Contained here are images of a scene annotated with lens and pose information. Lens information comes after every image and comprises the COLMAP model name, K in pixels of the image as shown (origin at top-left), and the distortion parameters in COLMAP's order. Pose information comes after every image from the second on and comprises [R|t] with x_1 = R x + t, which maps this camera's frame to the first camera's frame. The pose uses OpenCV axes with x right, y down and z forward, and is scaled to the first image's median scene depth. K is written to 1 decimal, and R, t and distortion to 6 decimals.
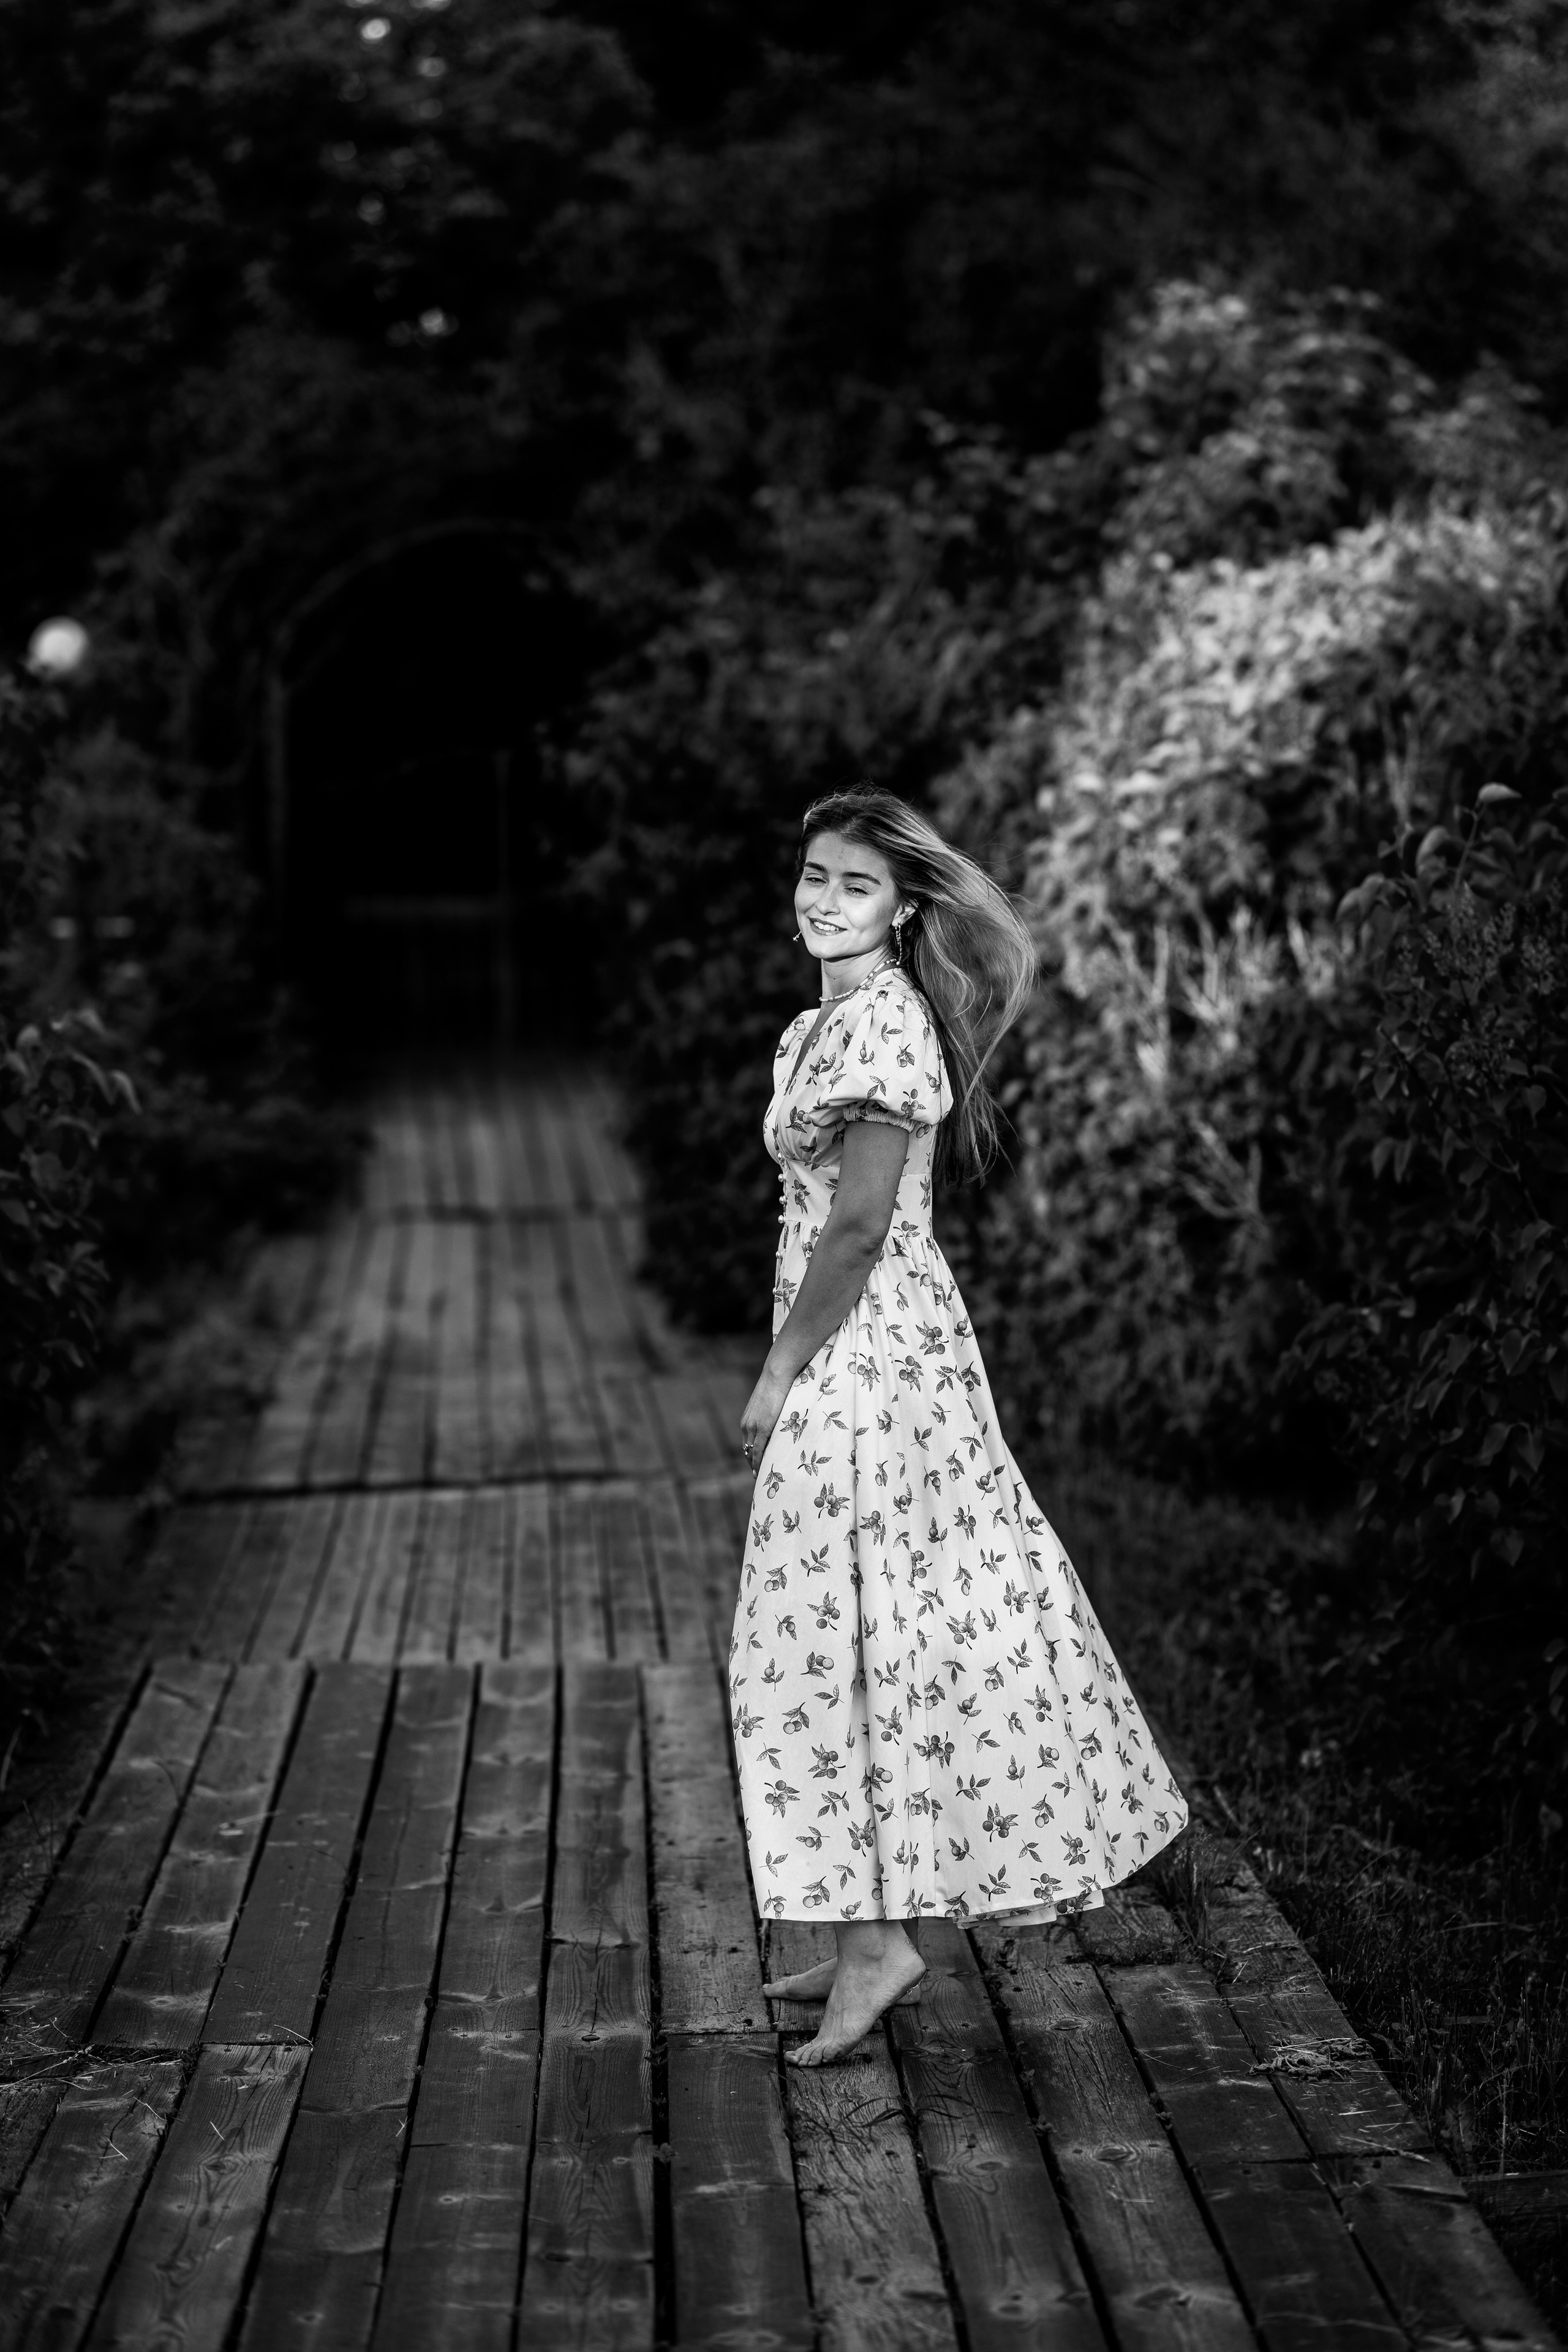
lens RADIAL K [[5873.7, 0, 784.0], [0, 5873.7, 1176.0], [0, 0, 1]] dist [0.010933, -0.083537]
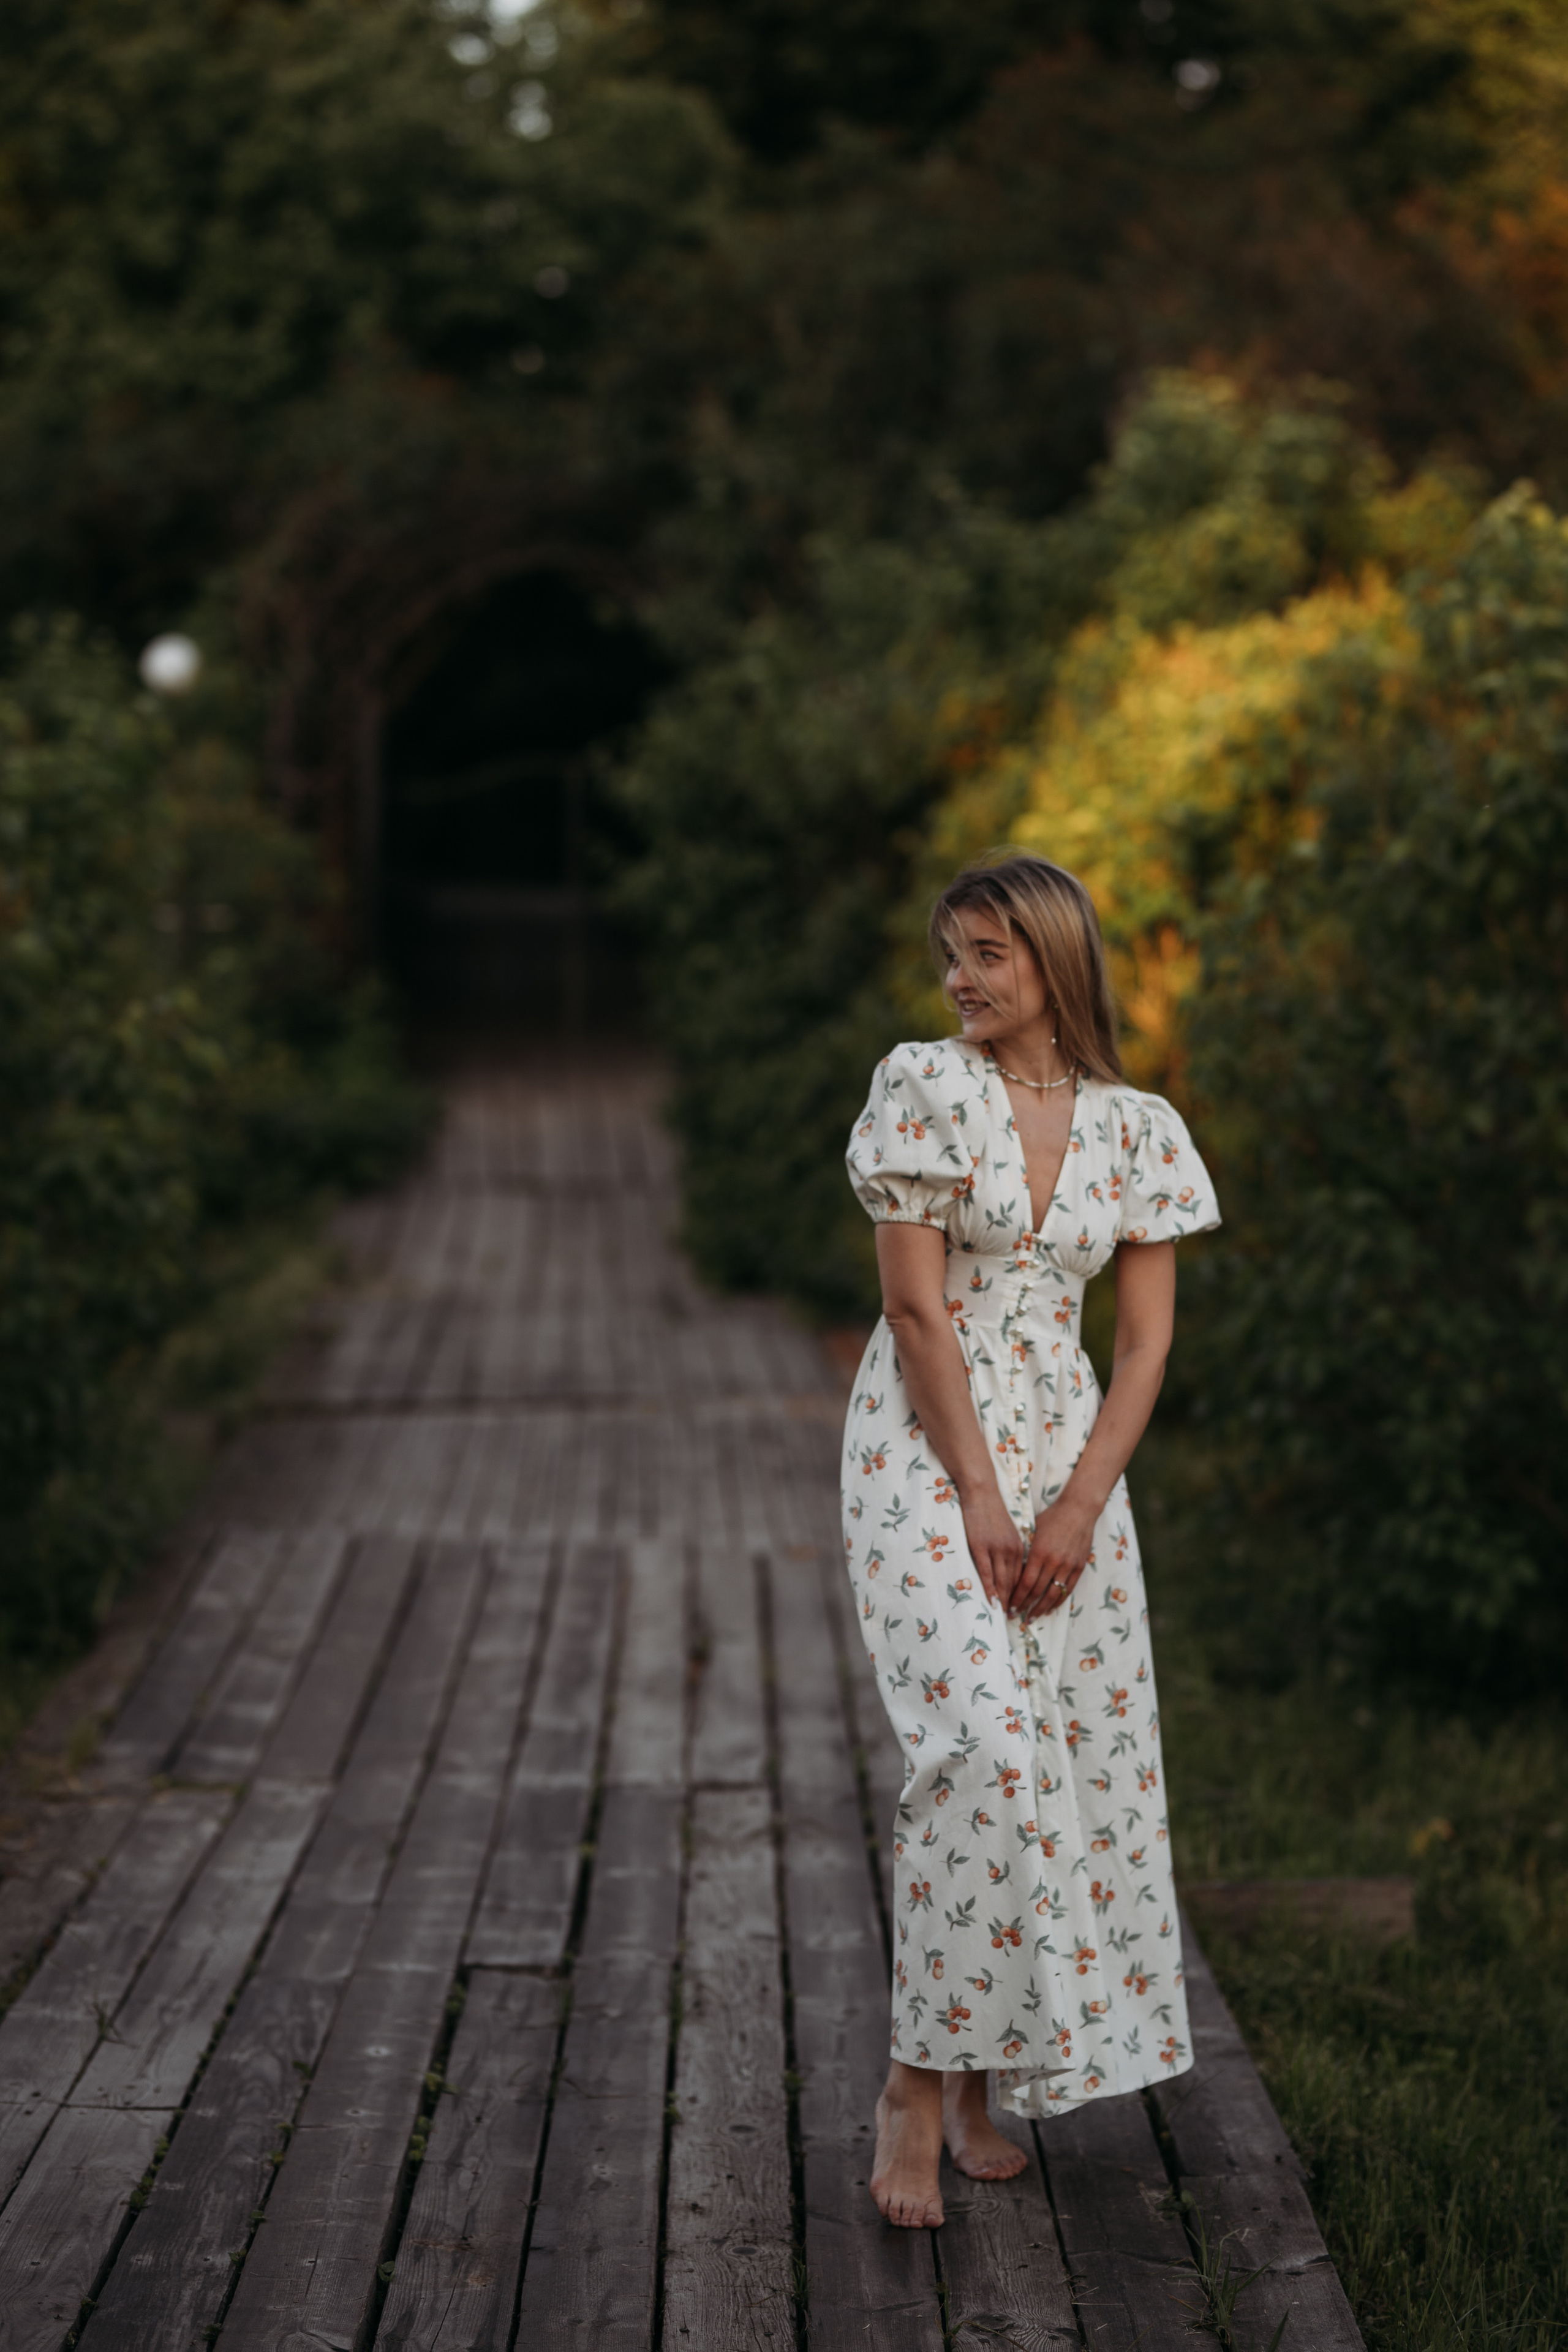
lens RADIAL K [[5970.6, 0, 985.9], [0, 5970.6, 1176.6], [0, 0, 1]] dist [0.052951, -0.552891]
pose [[0.999582, 0.024770, 0.014941, 0.020321], [-0.024764, 0.999693, -0.000565, 0.004264], [-0.014951, 0.000194, 0.999888, -0.164581]]
